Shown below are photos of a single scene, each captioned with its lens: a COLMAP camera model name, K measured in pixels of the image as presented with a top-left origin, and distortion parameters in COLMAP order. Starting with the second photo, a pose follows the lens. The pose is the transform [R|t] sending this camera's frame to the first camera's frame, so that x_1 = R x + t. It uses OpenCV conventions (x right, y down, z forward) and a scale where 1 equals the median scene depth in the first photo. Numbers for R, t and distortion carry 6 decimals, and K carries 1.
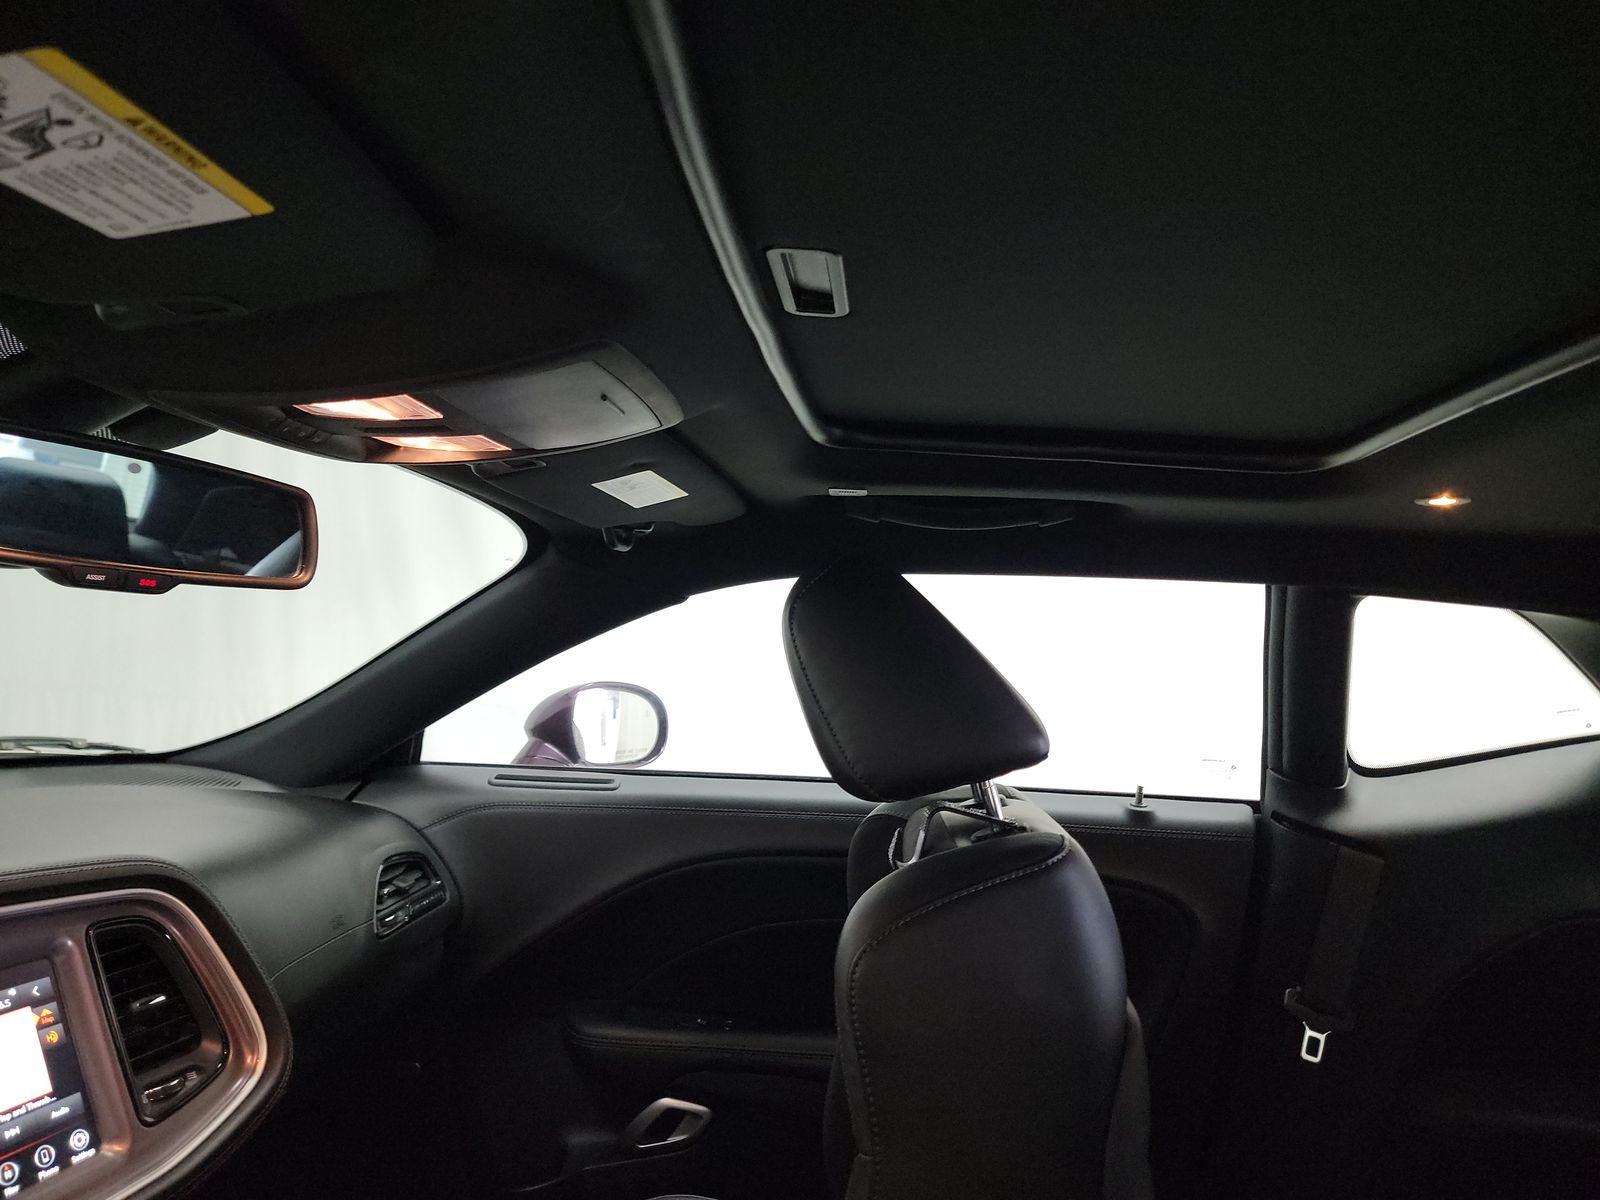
lens RADIAL K [[1104.5, 0, 800.0], [0, 1104.5, 600.0], [0, 0, 1]] dist [0.091935, -0.081760]
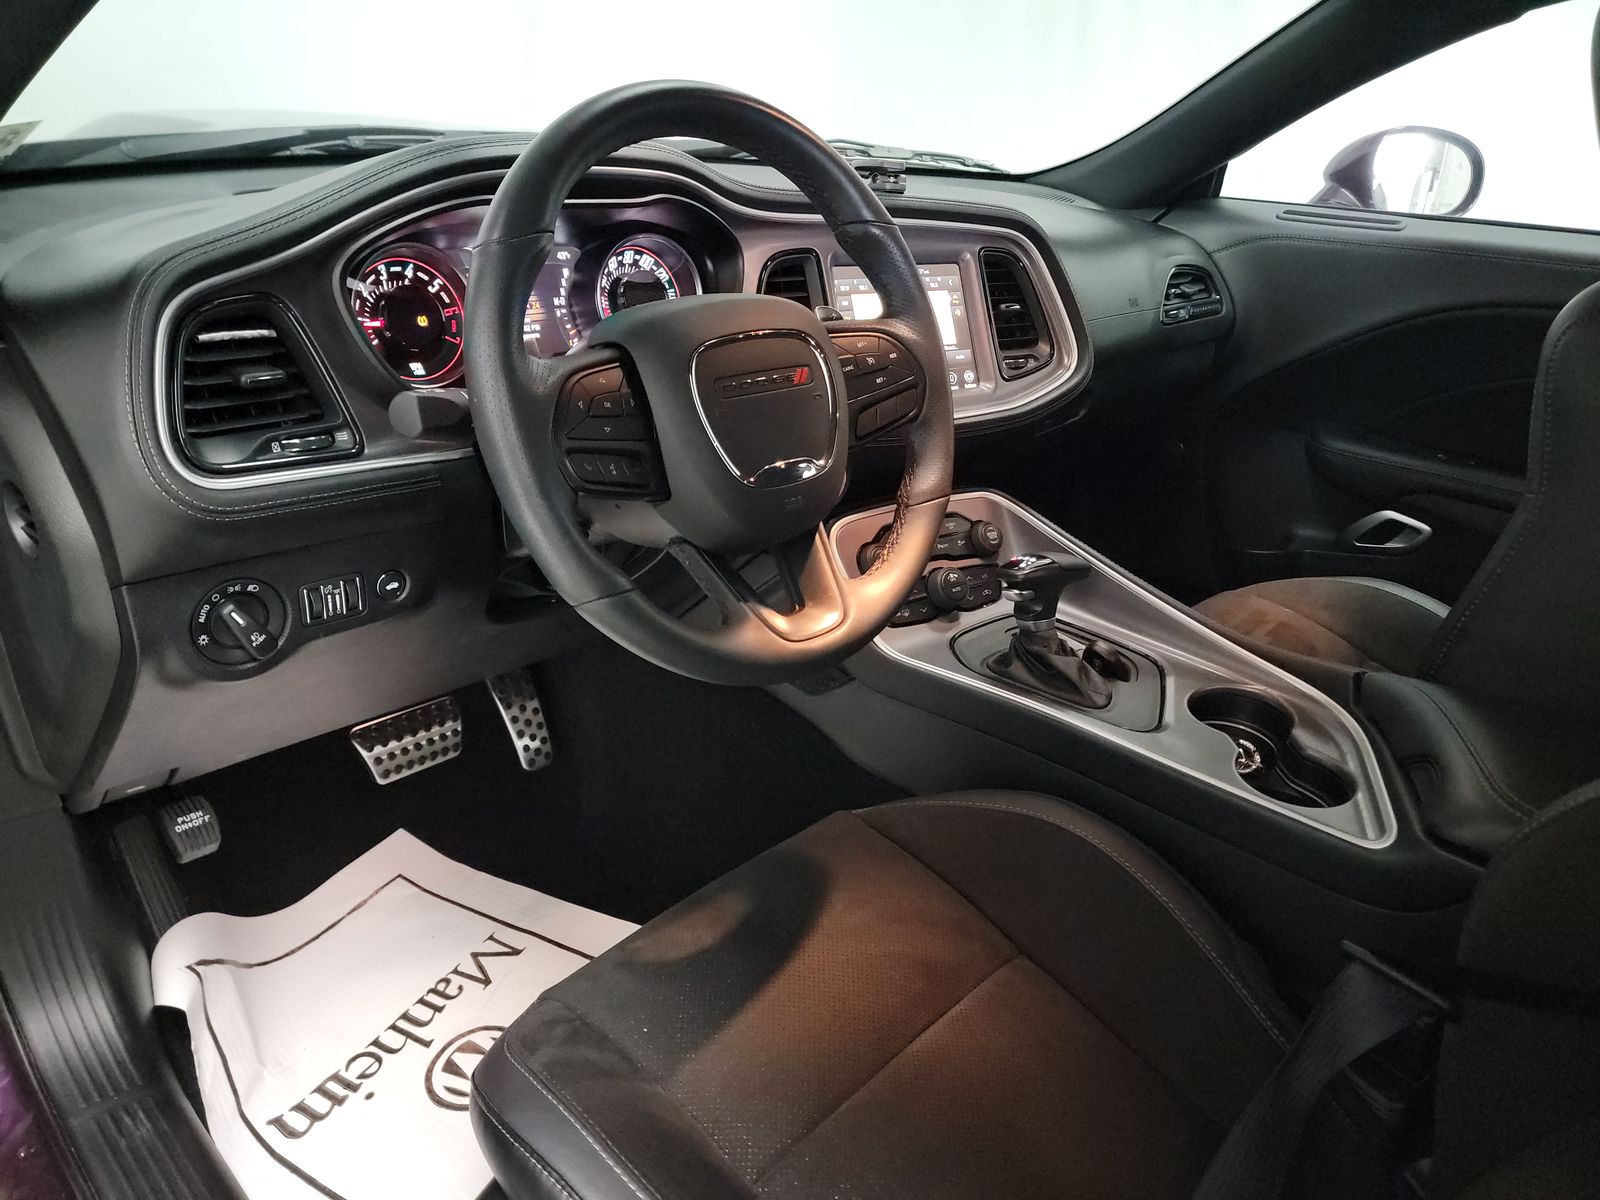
lens RADIAL K [[1097.1, 0, 820.9], [0, 1097.1, 570.6], [0, 0, 1]] dist [0.088350, -0.078578]
pose [[0.779374, 0.245794, -0.576334, 0.101862], [-0.002828, 0.921211, 0.389053, 0.063931], [0.626552, -0.301588, 0.718663, -0.201241]]
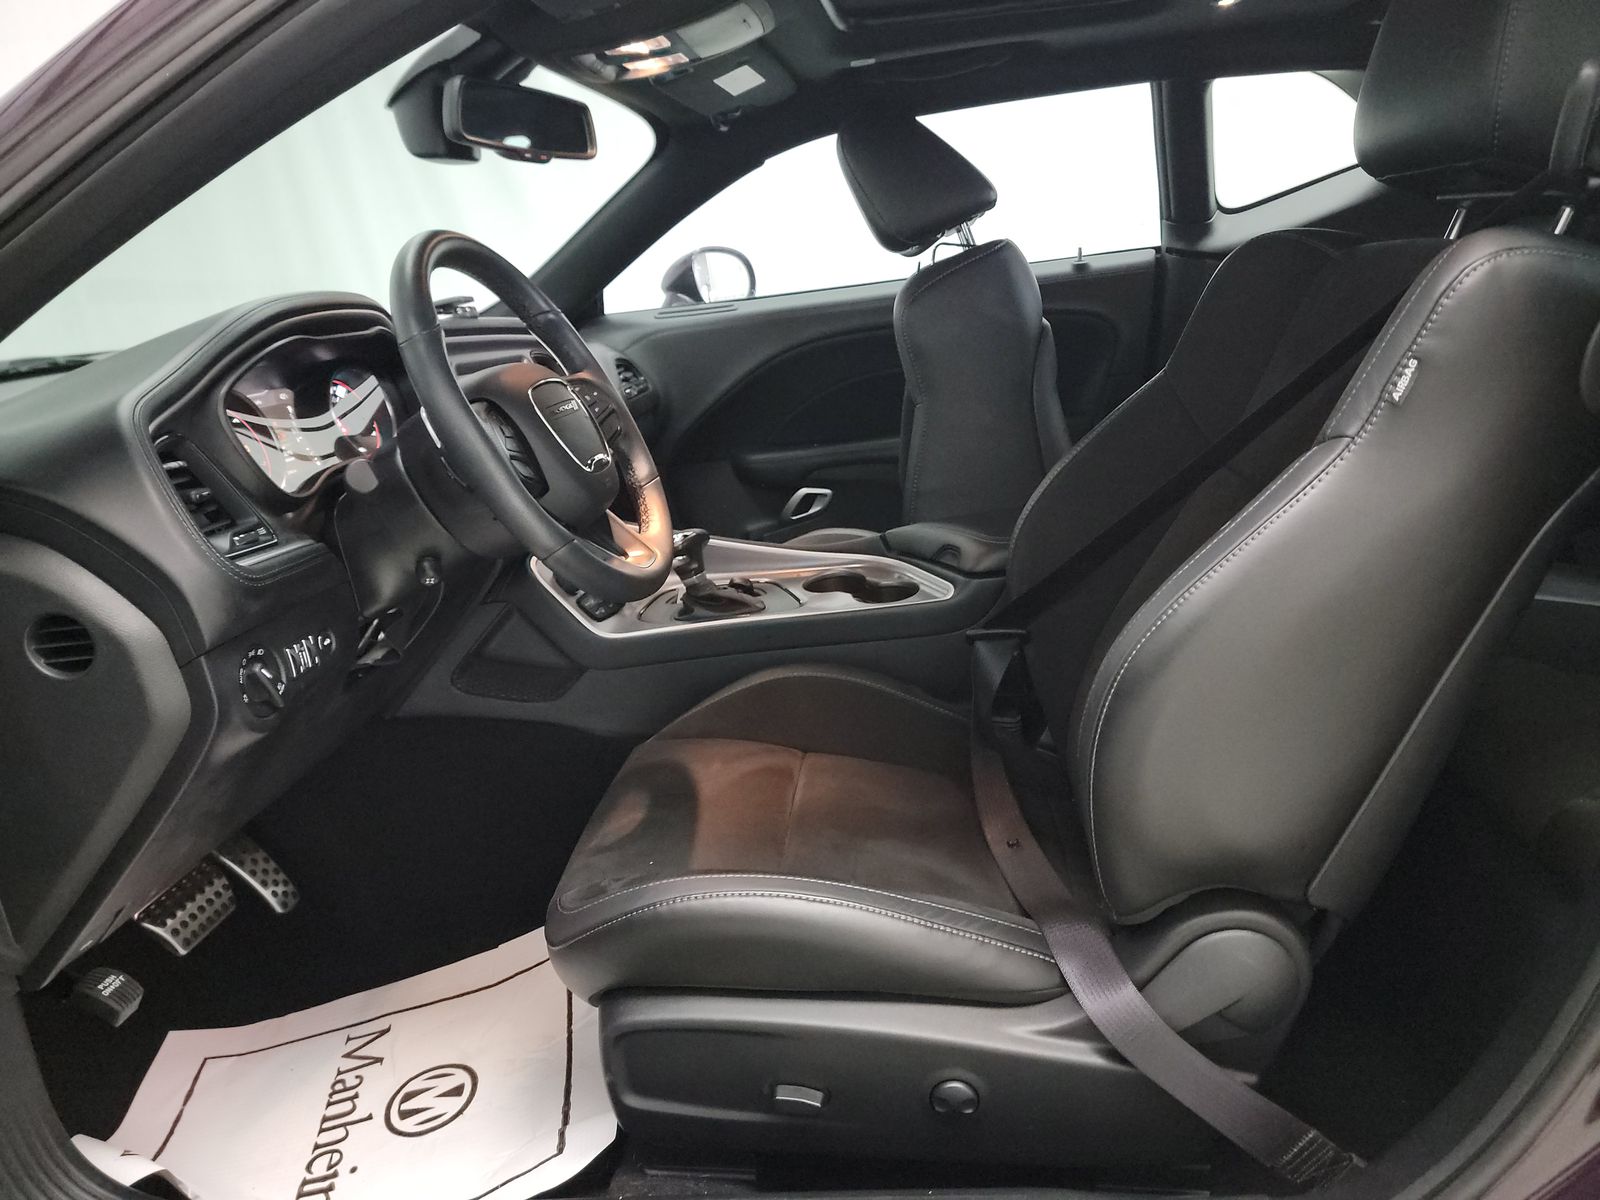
lens RADIAL K [[1097.1, 0, 820.9], [0, 1097.1, 570.6], [0, 0, 1]] dist [0.088350, -0.078578]
pose [[0.987437, -0.153297, -0.038305, -0.053850], [0.157772, 0.943252, 0.292205, 0.093517], [-0.008663, -0.294578, 0.955588, -0.607100]]
